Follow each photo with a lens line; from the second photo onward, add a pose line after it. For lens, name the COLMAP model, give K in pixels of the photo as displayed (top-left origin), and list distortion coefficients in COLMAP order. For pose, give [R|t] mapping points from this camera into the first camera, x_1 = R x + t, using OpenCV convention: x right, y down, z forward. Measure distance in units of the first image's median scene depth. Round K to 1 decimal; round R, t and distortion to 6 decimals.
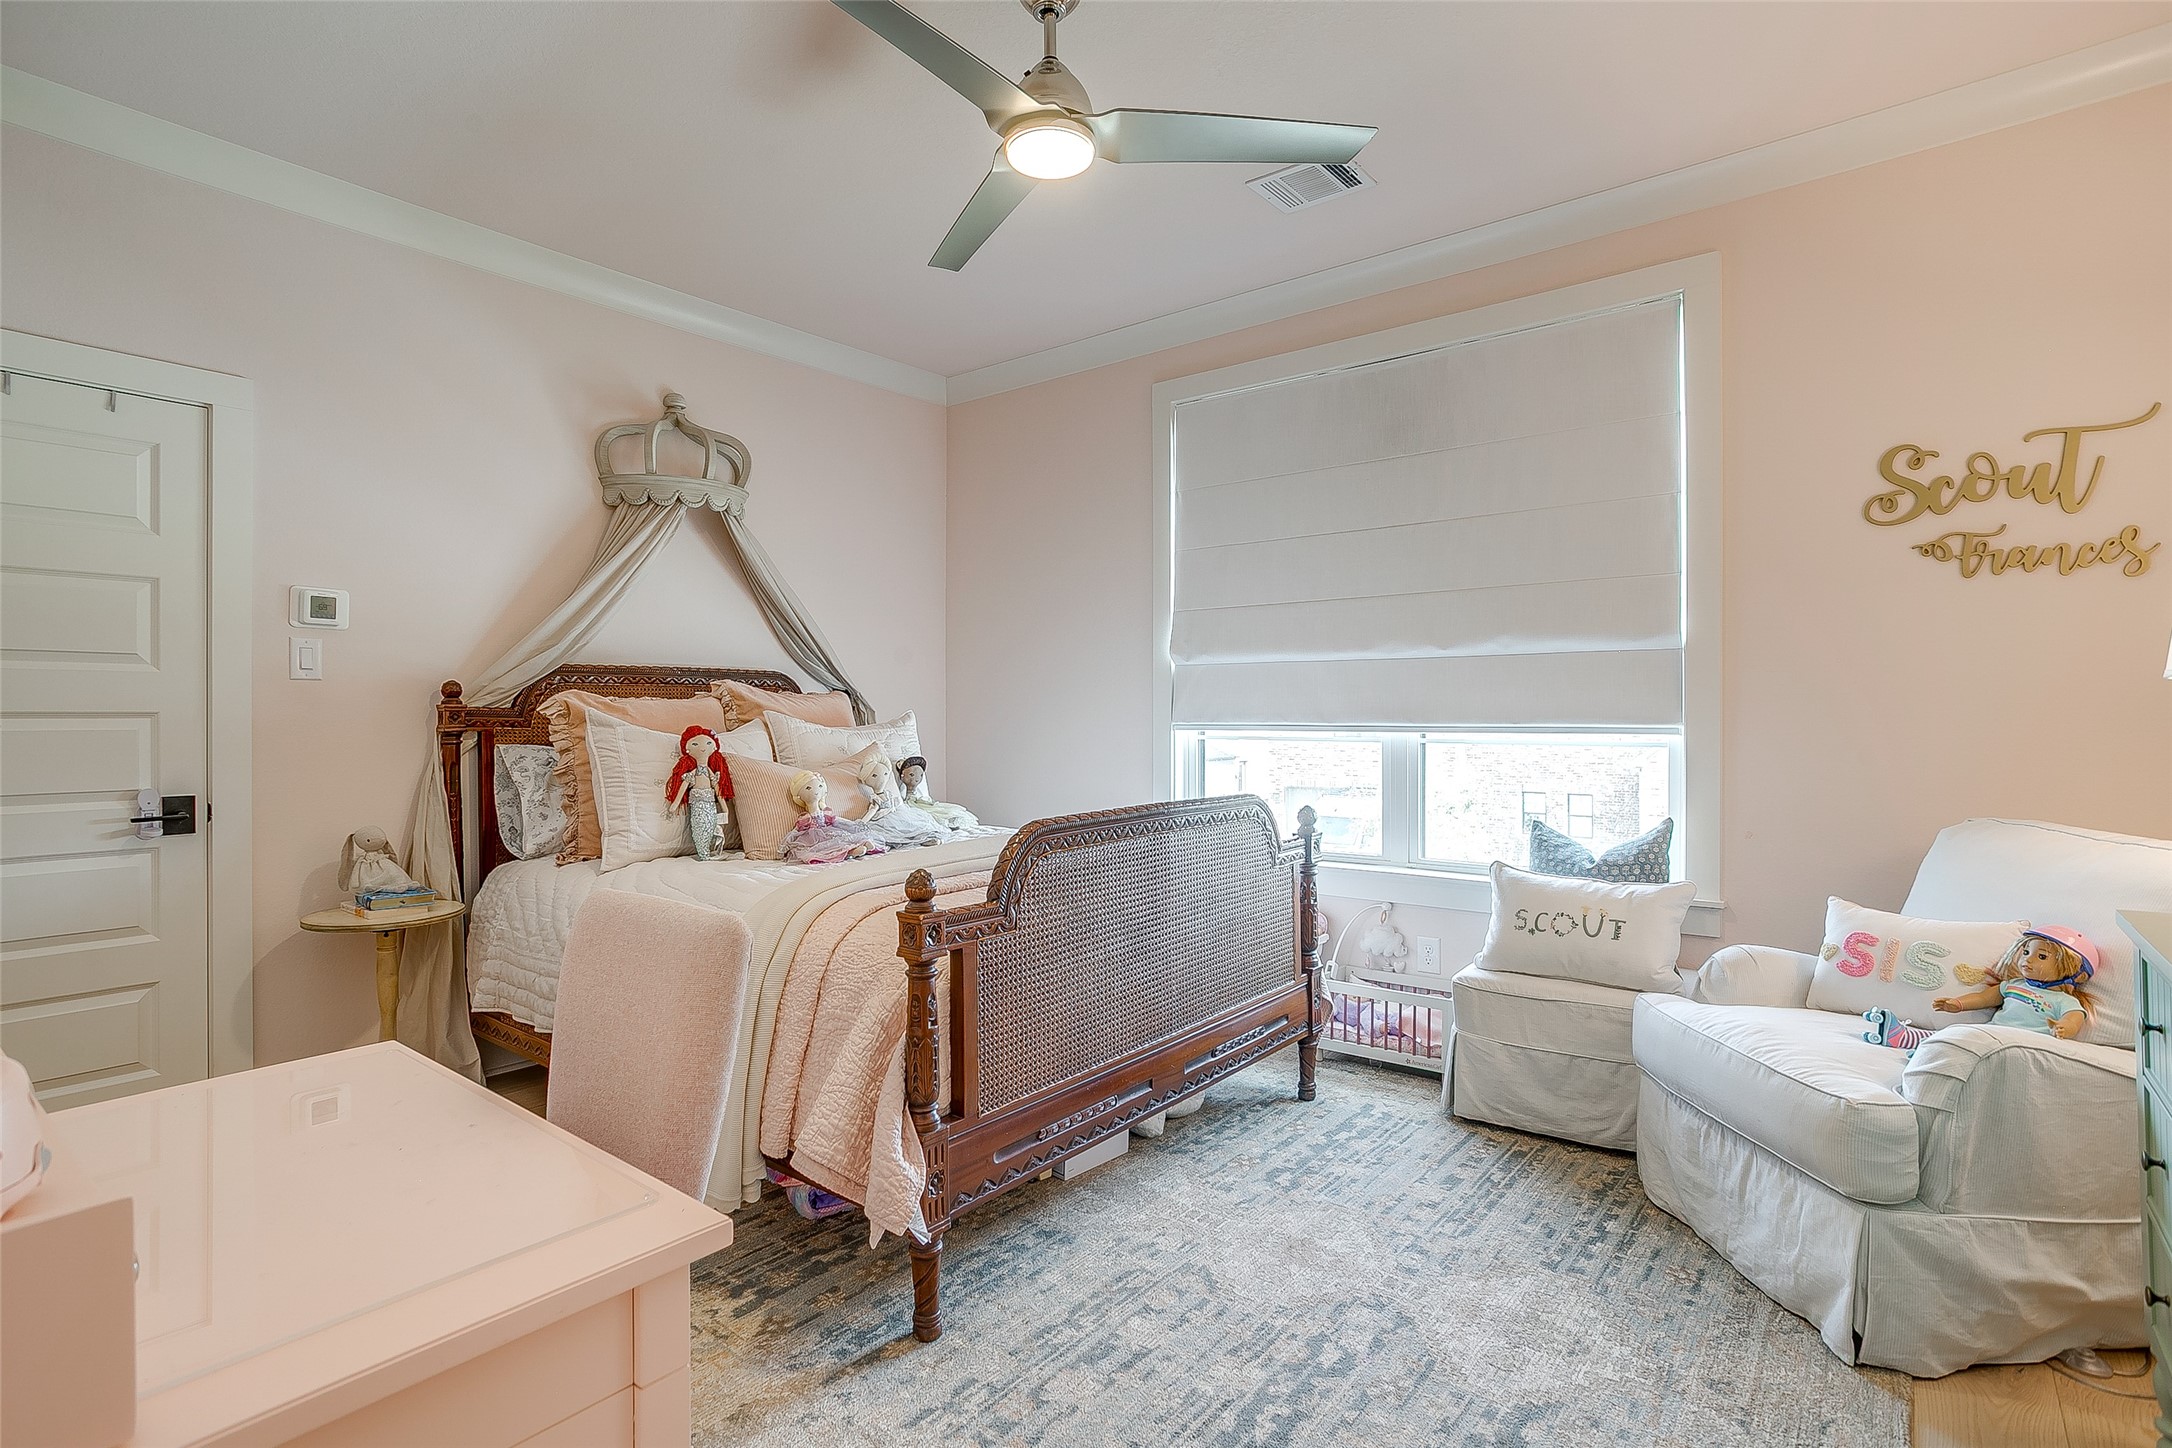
lens RADIAL K [[1048.0, 0, 1082.4], [0, 1048.0, 722.4], [0, 0, 1]] dist [-0.000558, 0.000630]
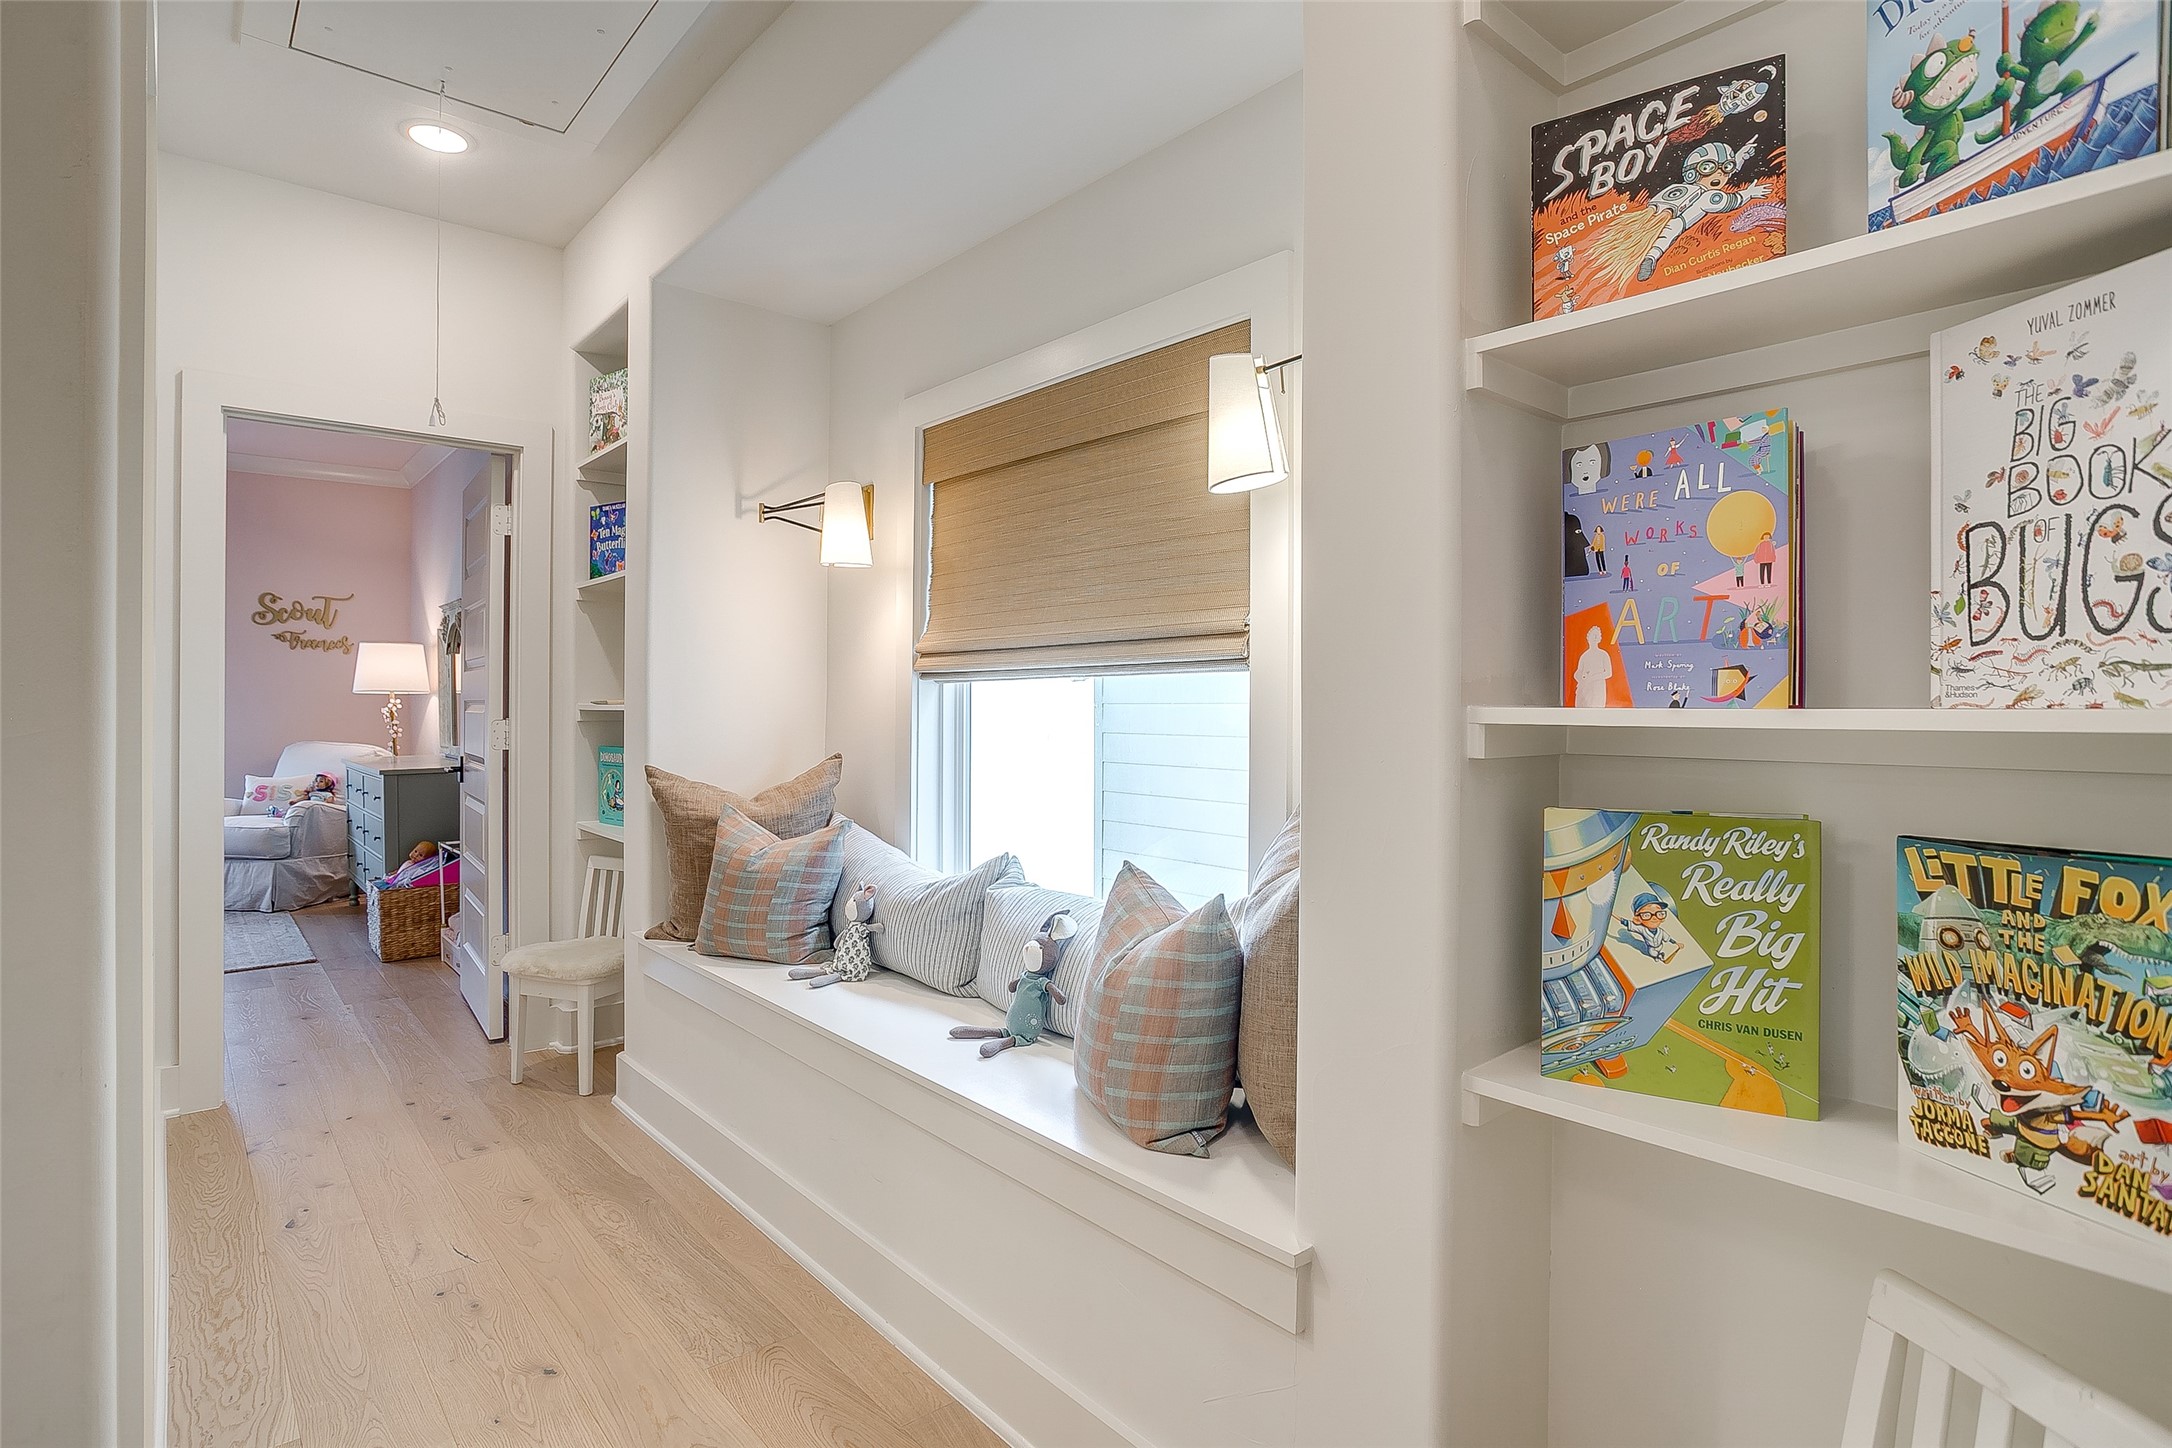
lens RADIAL K [[1117.4, 0, 1083.6], [0, 1117.4, 715.1], [0, 0, 1]] dist [-0.025547, -0.000286]
pose [[0.198333, -0.004306, 0.980125, -1.541322], [-0.005019, 0.999973, 0.005409, -0.003912], [-0.980122, -0.005992, 0.198306, -1.558760]]
